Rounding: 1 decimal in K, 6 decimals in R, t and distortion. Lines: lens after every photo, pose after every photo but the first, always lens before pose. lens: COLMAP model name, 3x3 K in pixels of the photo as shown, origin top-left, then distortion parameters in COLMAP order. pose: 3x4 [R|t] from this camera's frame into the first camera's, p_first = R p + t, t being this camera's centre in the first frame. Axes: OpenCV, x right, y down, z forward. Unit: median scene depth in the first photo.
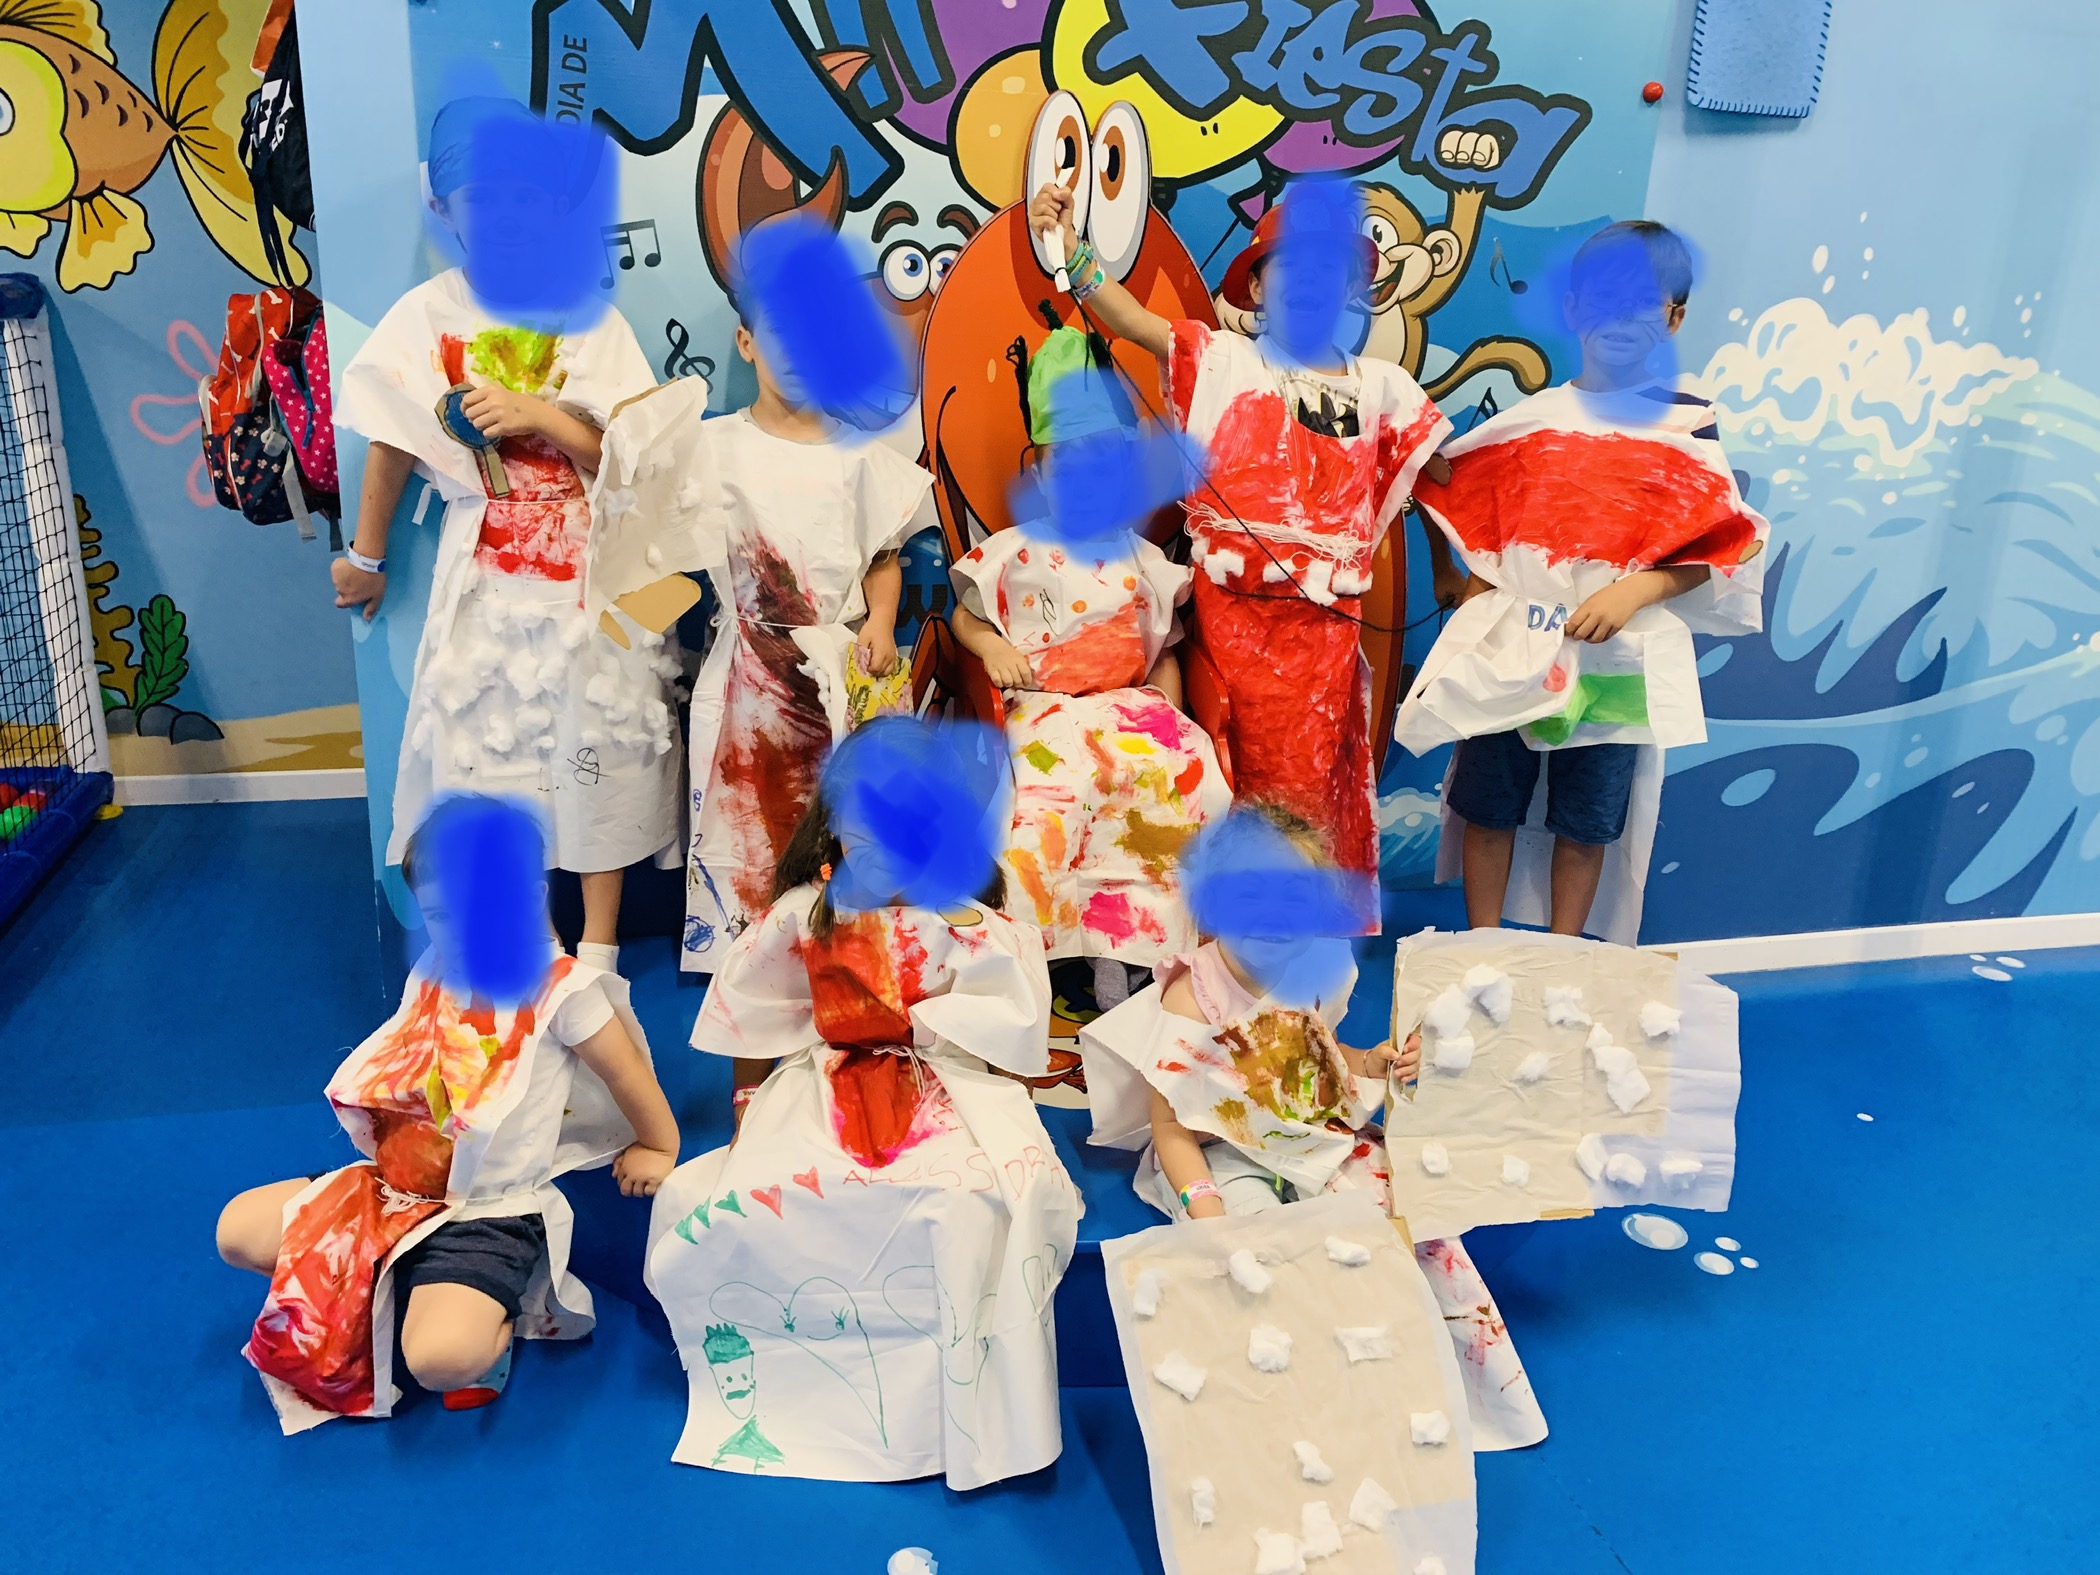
lens RADIAL K [[1586.1, 0, 1039.7], [0, 1586.1, 790.8], [0, 0, 1]] dist [-0.013878, 0.022259]
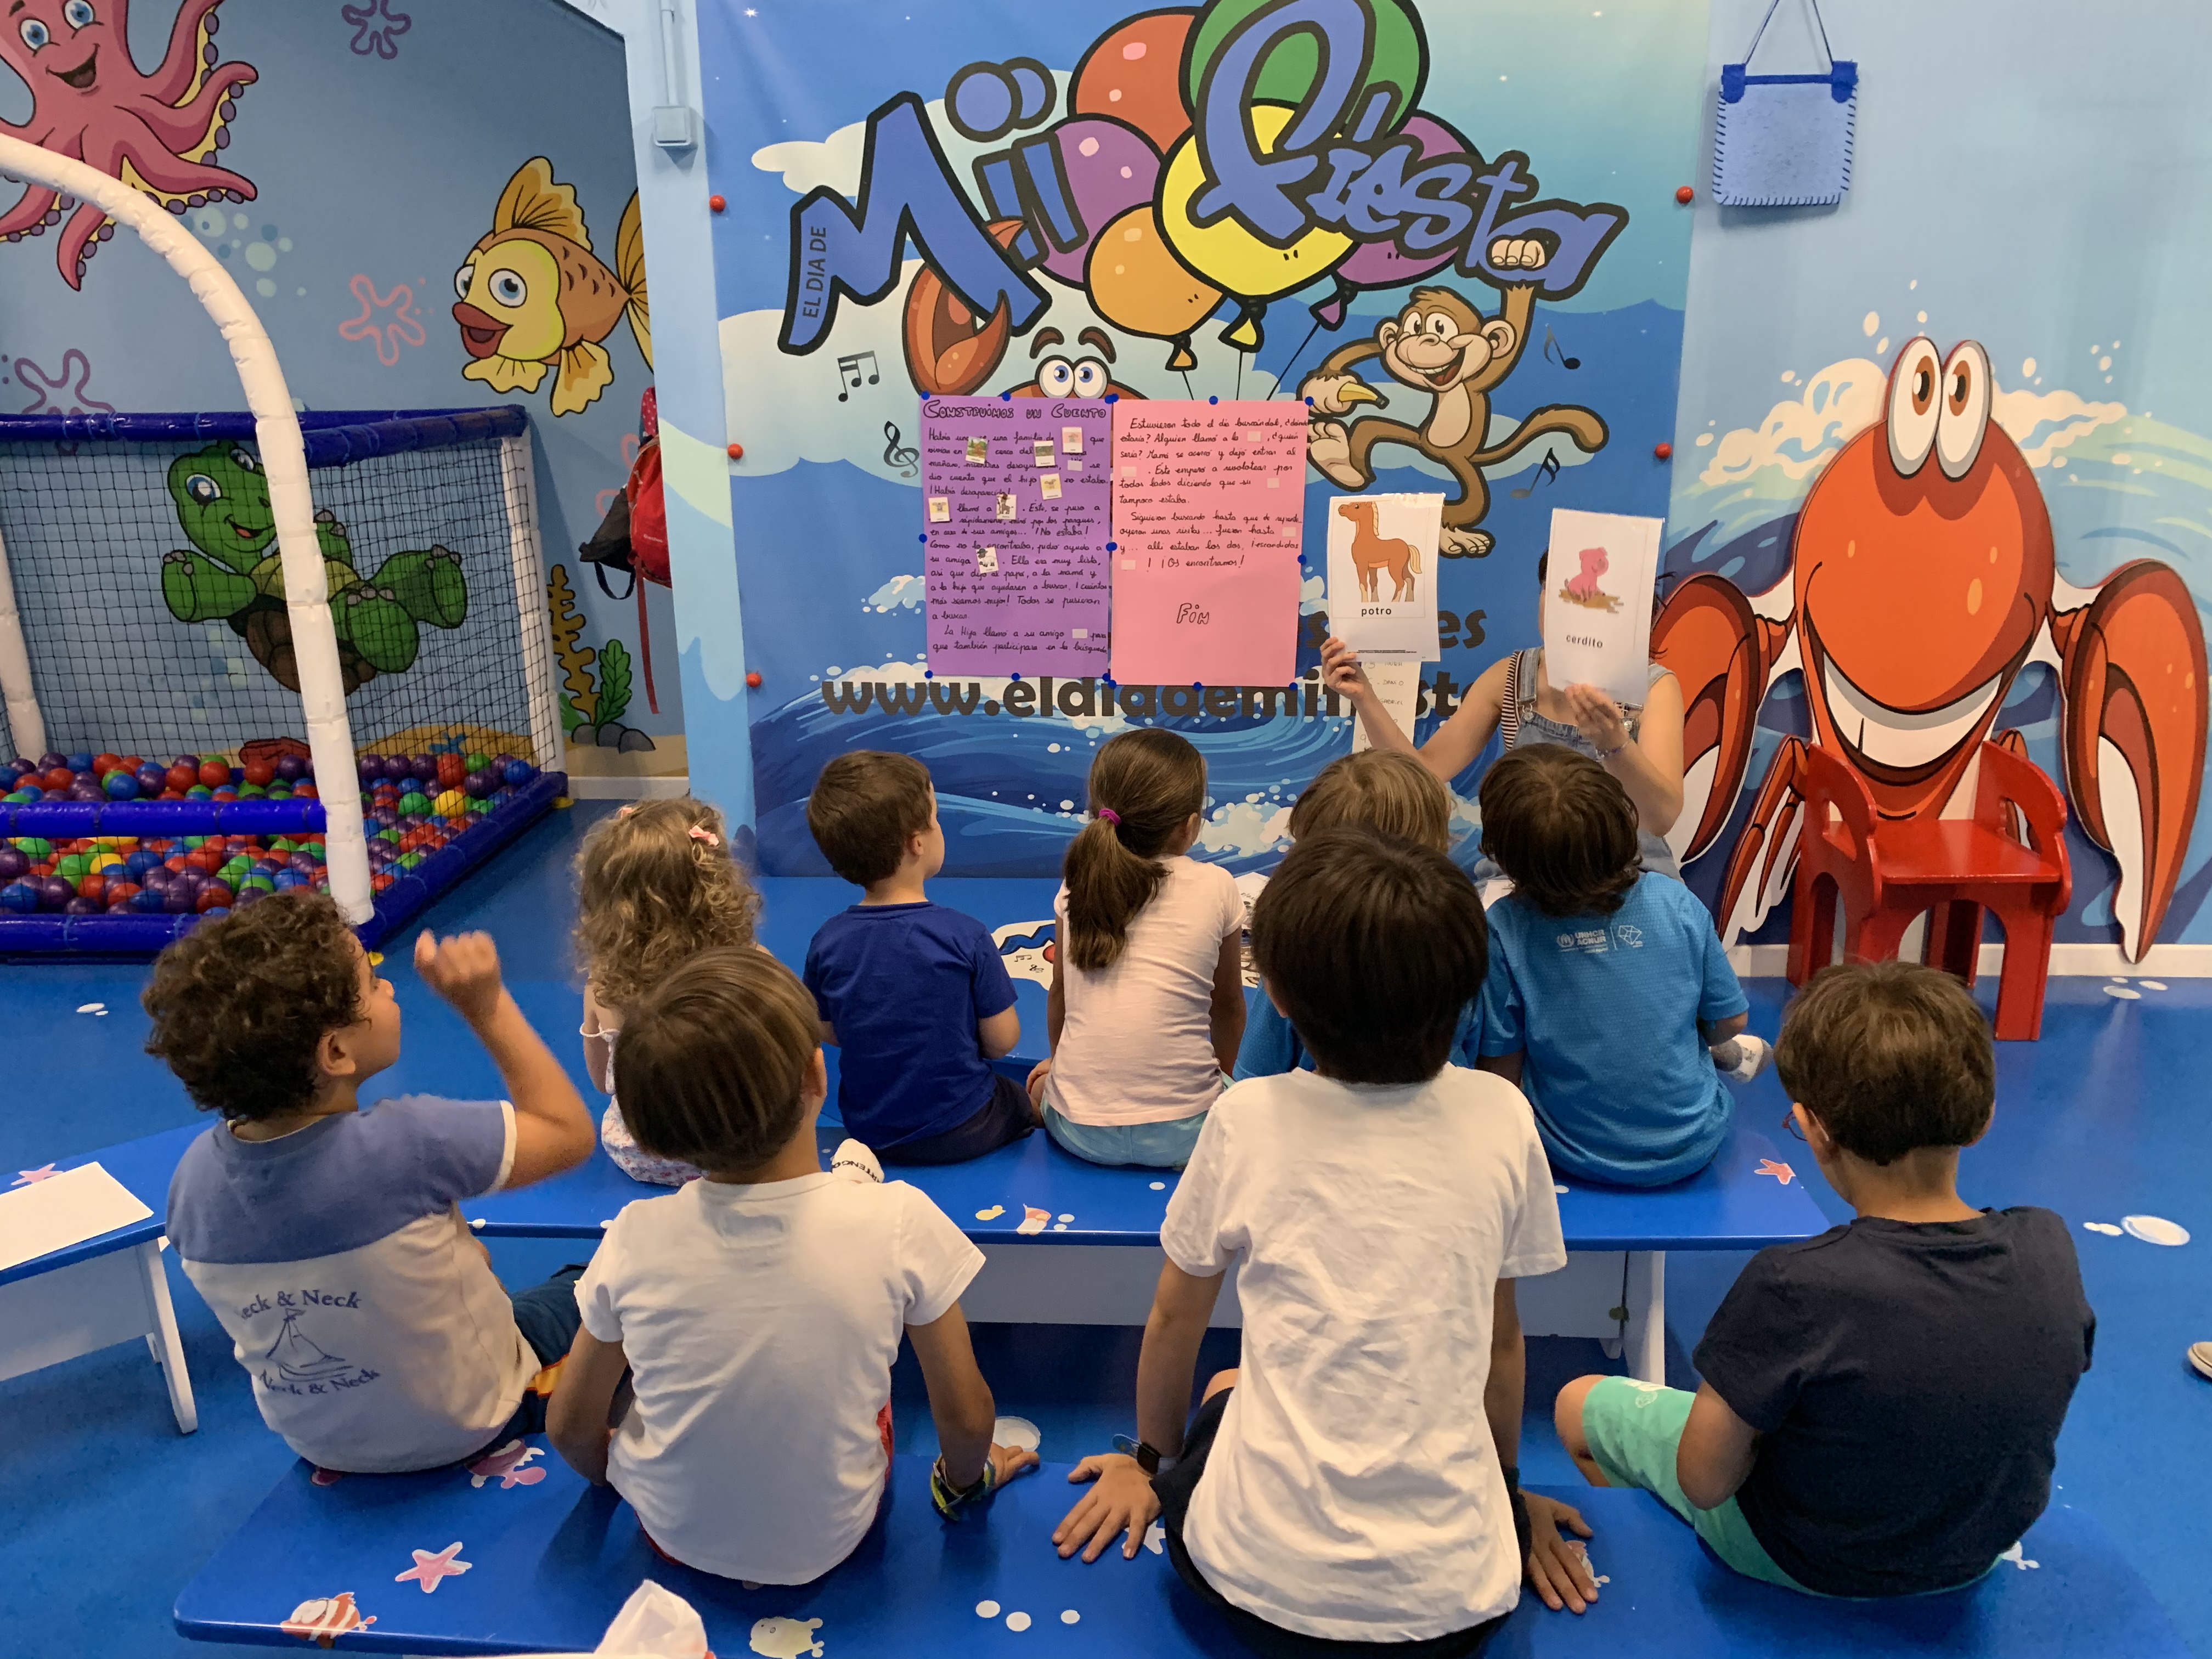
lens RADIAL K [[1670.7, 0, 1113.7], [0, 1670.7, 826.0], [0, 0, 1]] dist [-0.013878, 0.022259]
pose [[0.957683, 0.027581, -0.286499, 0.353843], [-0.038736, 0.998693, -0.033337, 0.085817], [0.285205, 0.043024, 0.957500, -0.290051]]
